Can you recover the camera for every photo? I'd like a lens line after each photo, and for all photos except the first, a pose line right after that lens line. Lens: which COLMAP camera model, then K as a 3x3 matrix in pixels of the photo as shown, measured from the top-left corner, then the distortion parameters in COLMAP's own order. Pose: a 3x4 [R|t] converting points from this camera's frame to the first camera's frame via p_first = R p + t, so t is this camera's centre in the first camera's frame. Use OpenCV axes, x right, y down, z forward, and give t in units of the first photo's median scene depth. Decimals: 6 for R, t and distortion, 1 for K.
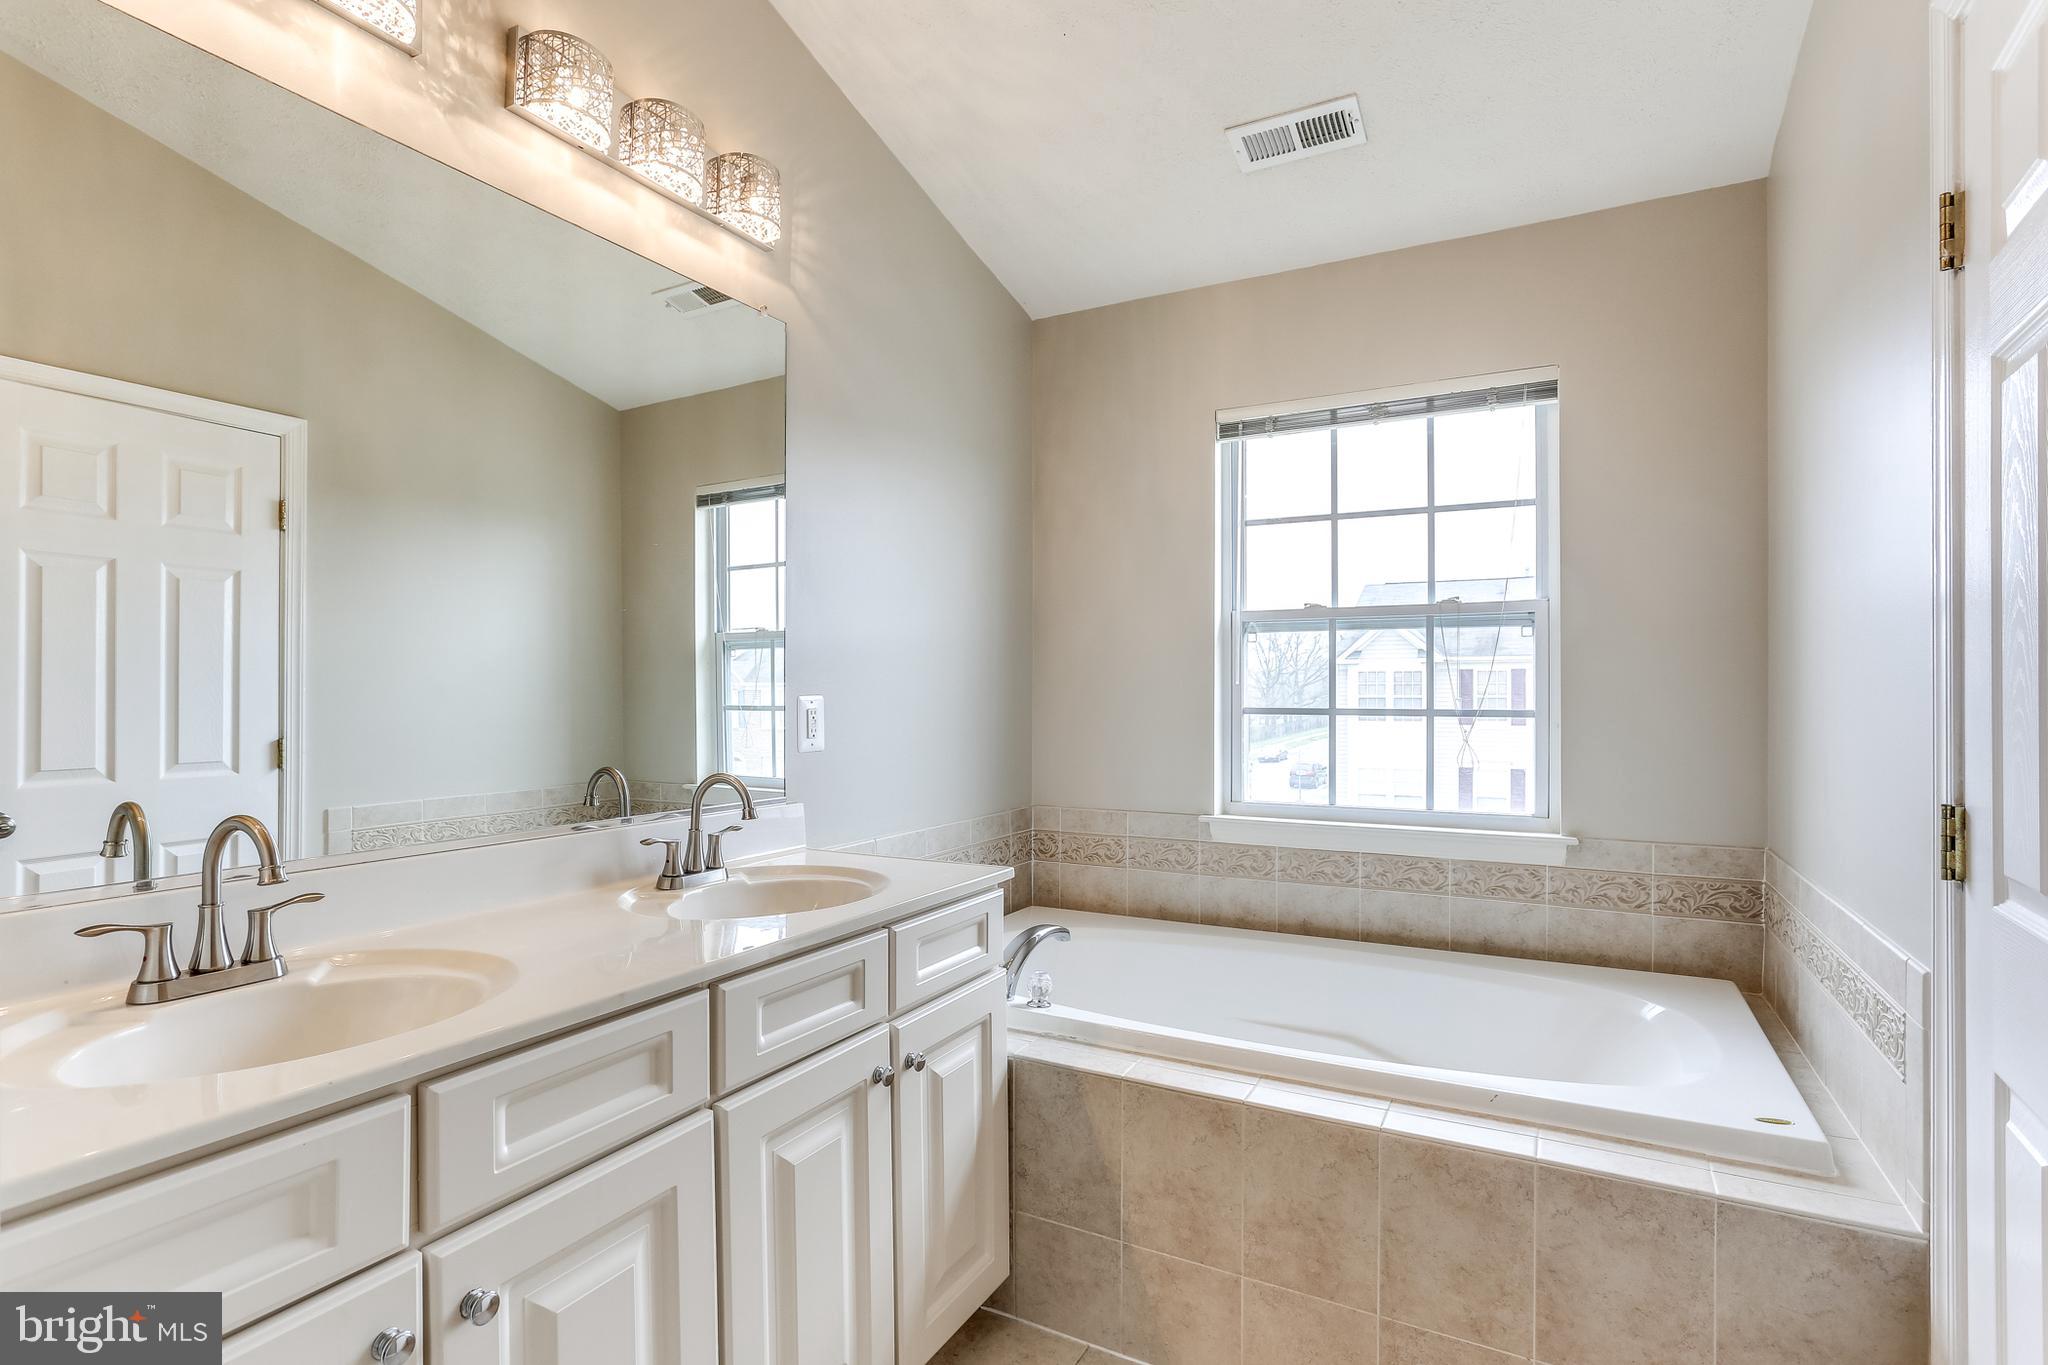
lens RADIAL K [[996.6, 0, 1018.9], [0, 996.6, 691.6], [0, 0, 1]] dist [-0.023984, 0.005640]
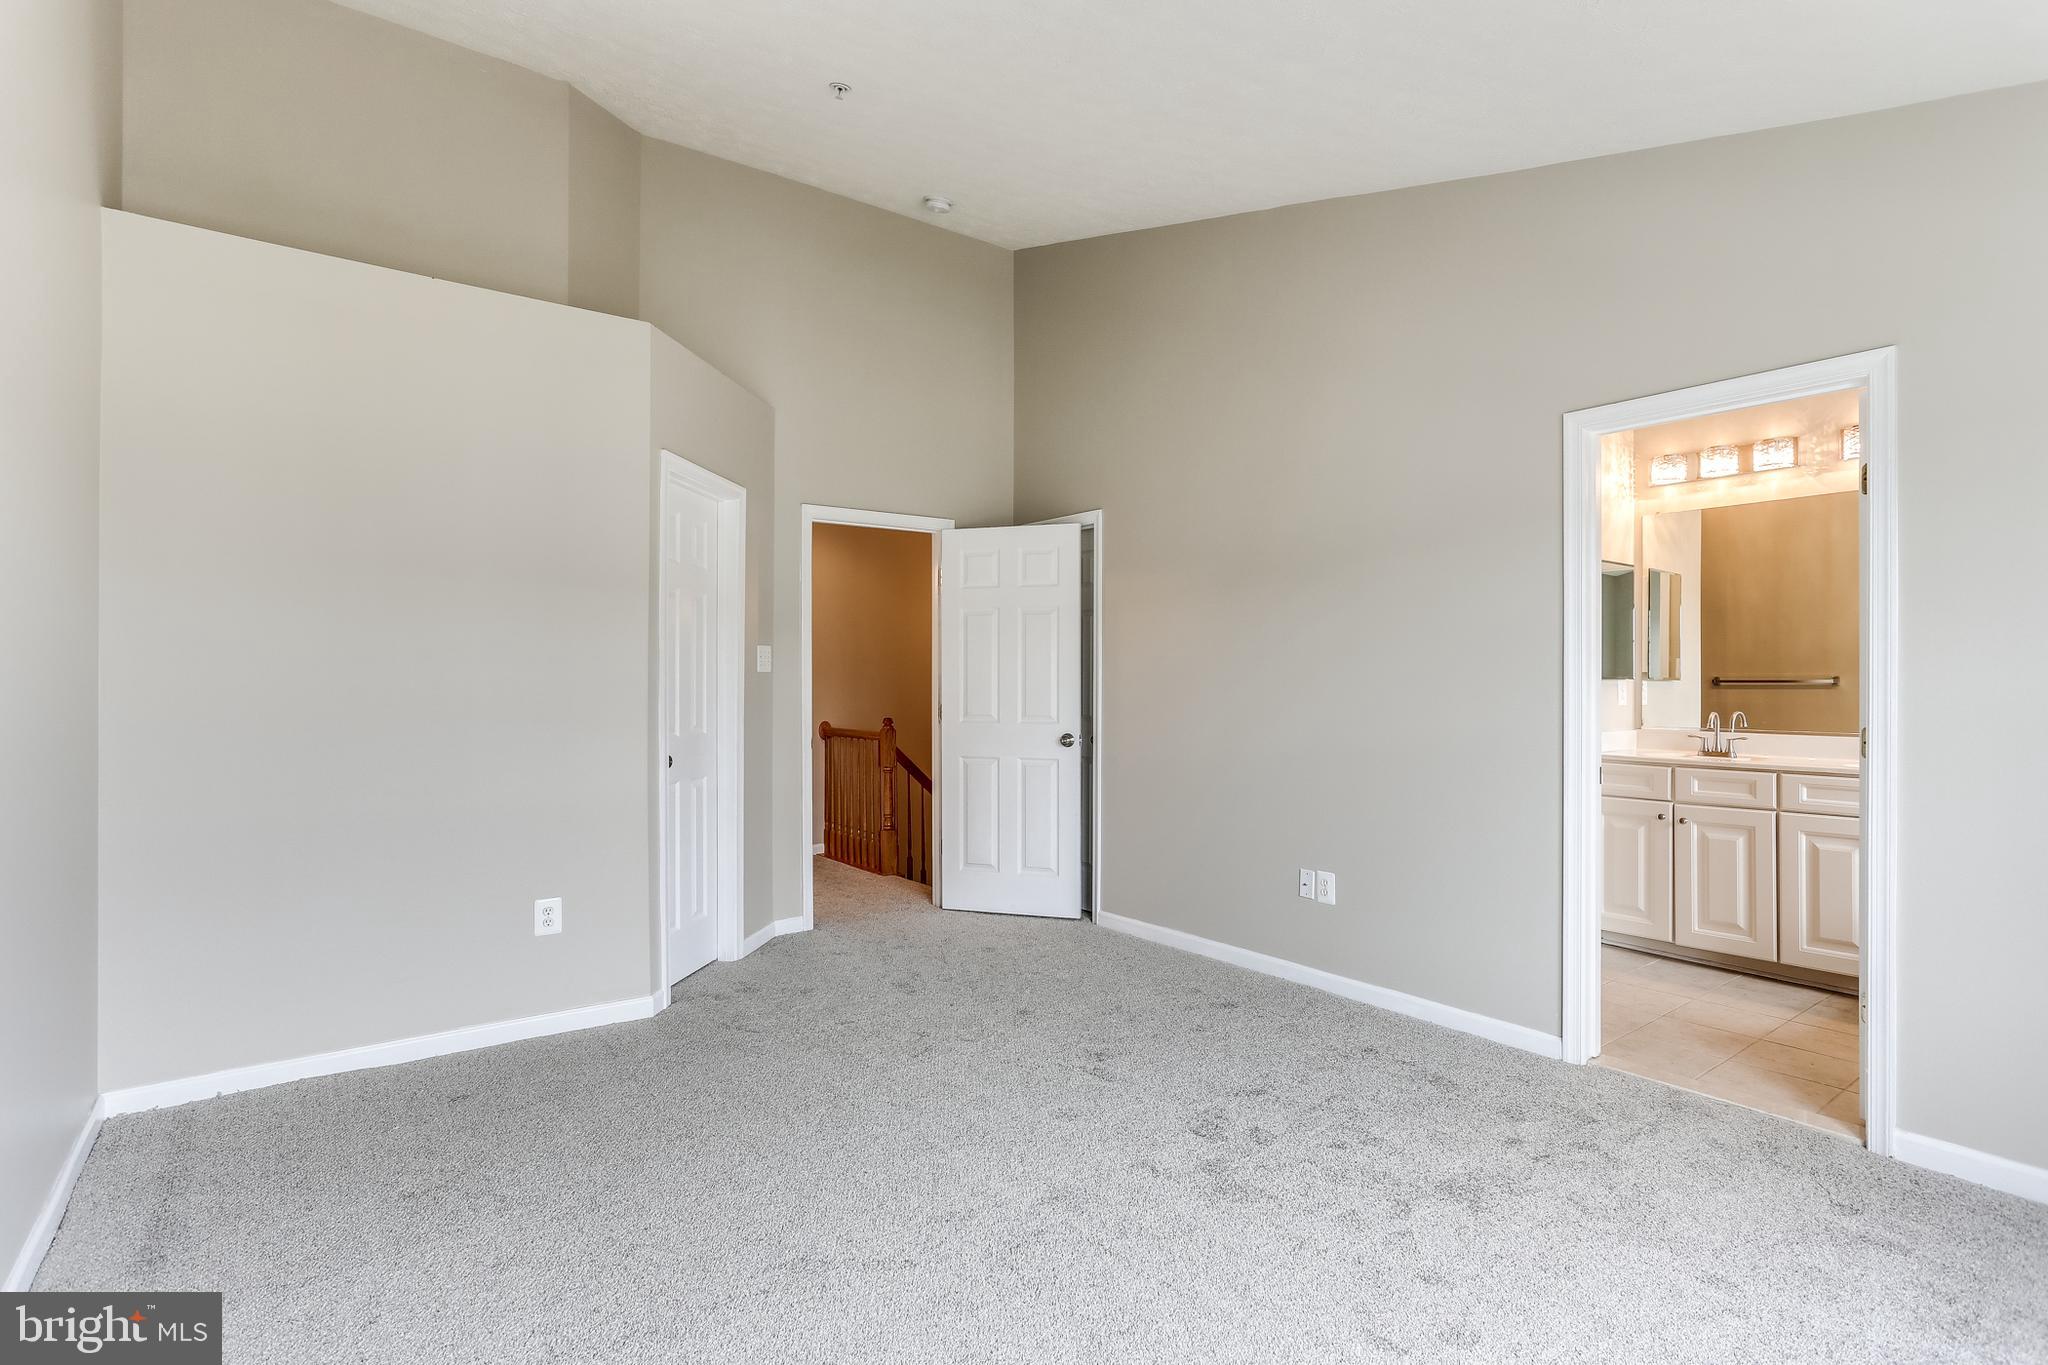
lens RADIAL K [[996.6, 0, 1000.7], [0, 996.6, 681.0], [0, 0, 1]] dist [-0.023984, 0.005640]
pose [[-0.435768, -0.002952, -0.900054, 2.863295], [-0.000299, 0.999995, -0.003136, 0.011773], [0.900059, -0.001097, -0.435766, 0.112143]]
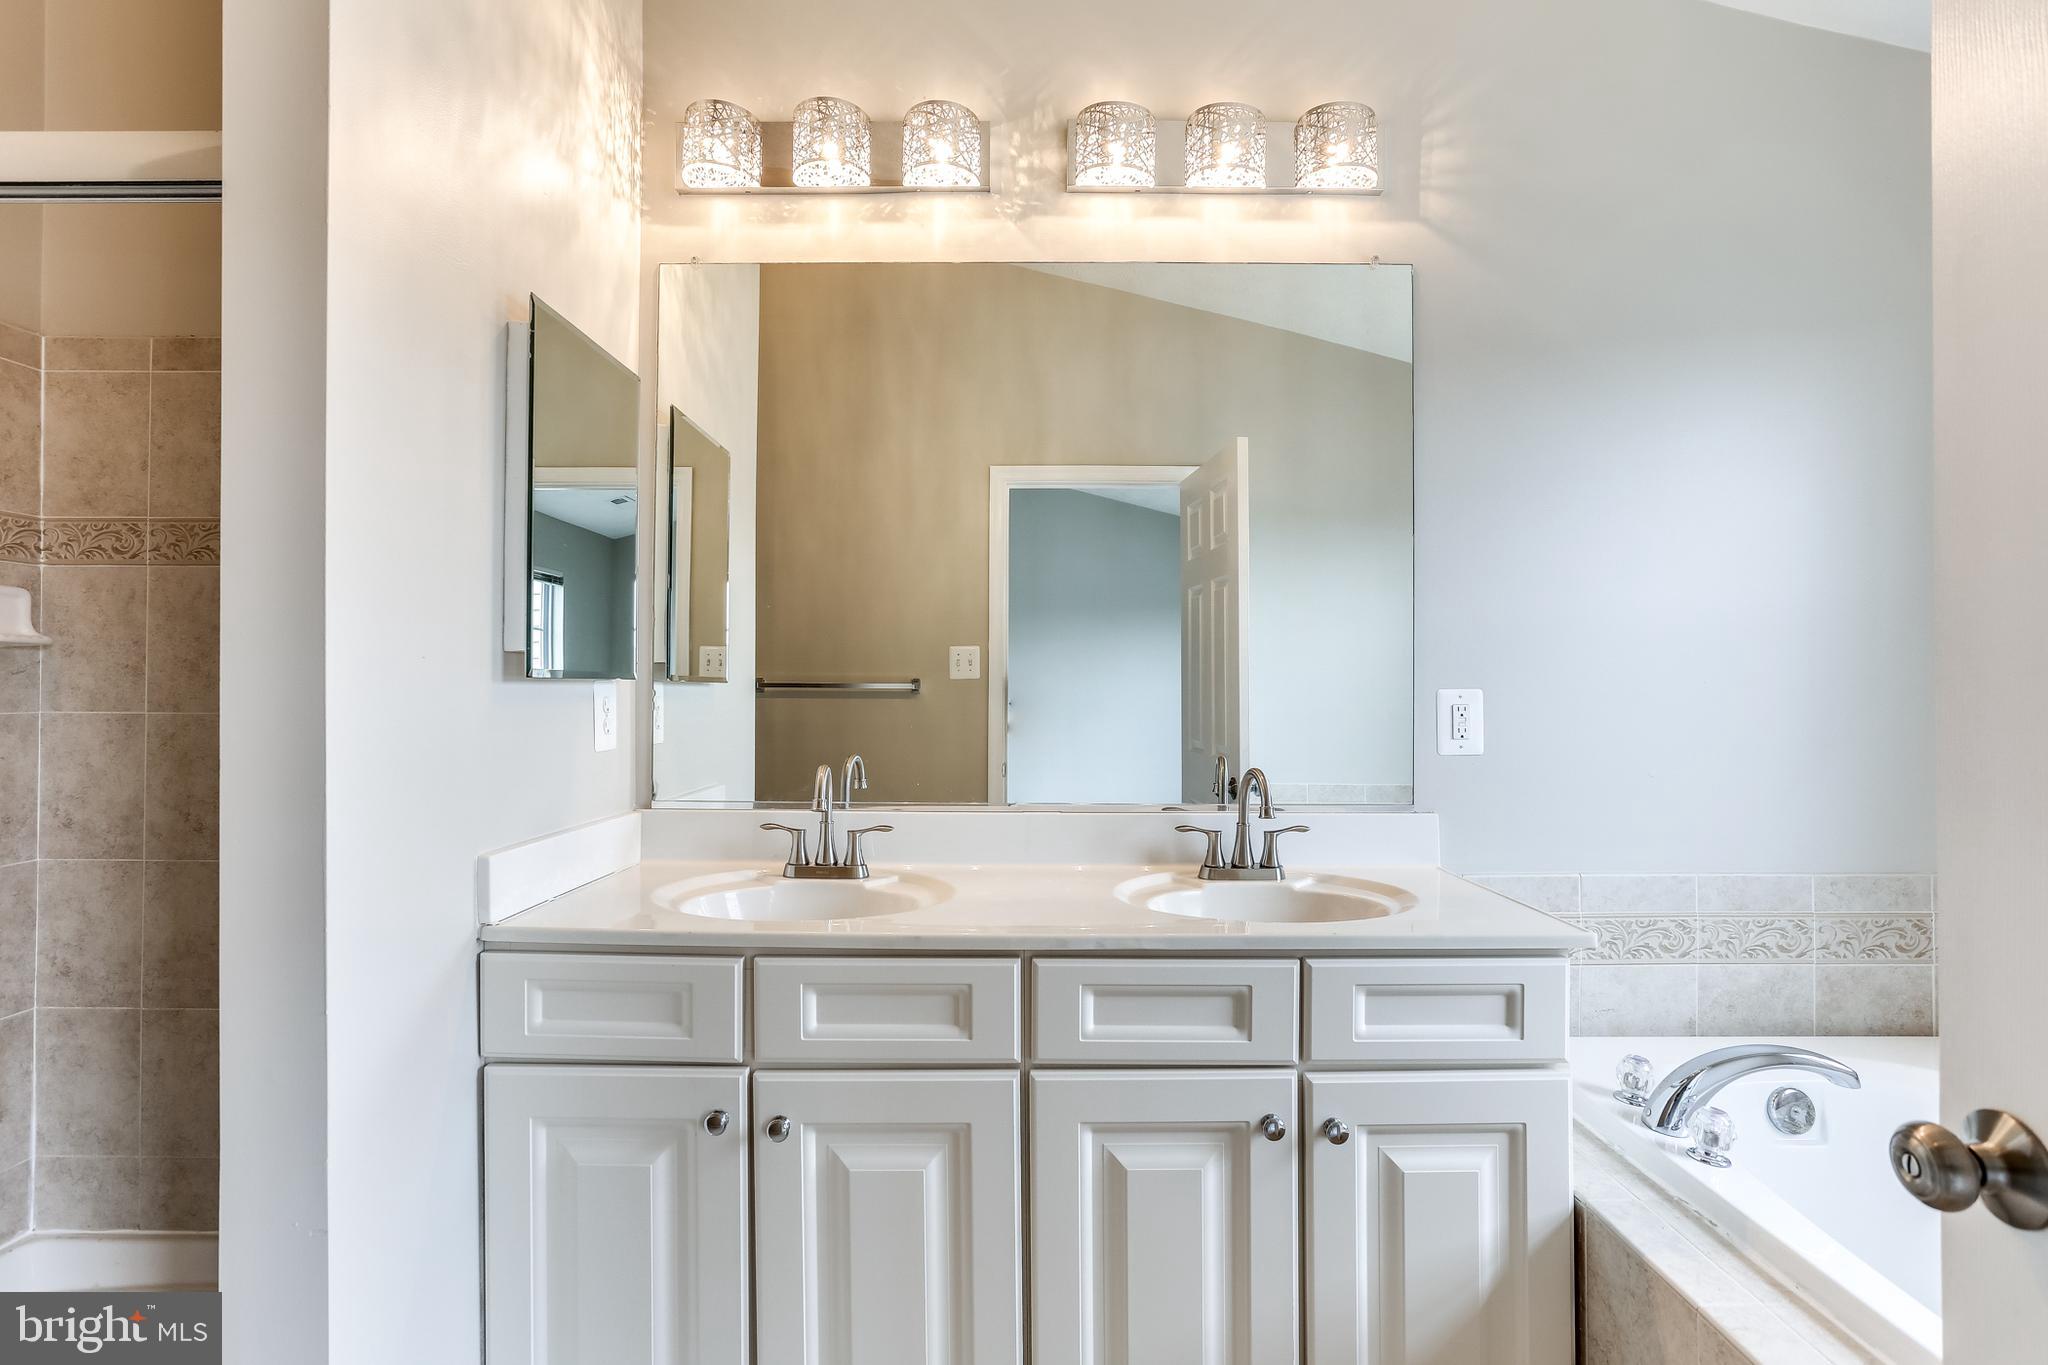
lens RADIAL K [[996.6, 0, 1027.0], [0, 996.6, 683.5], [0, 0, 1]] dist [-0.023984, 0.005640]
pose [[0.476423, -0.003465, -0.879209, 0.508243], [-0.001588, 0.999987, -0.004801, 0.005712], [0.879215, 0.003684, 0.476411, 0.392255]]
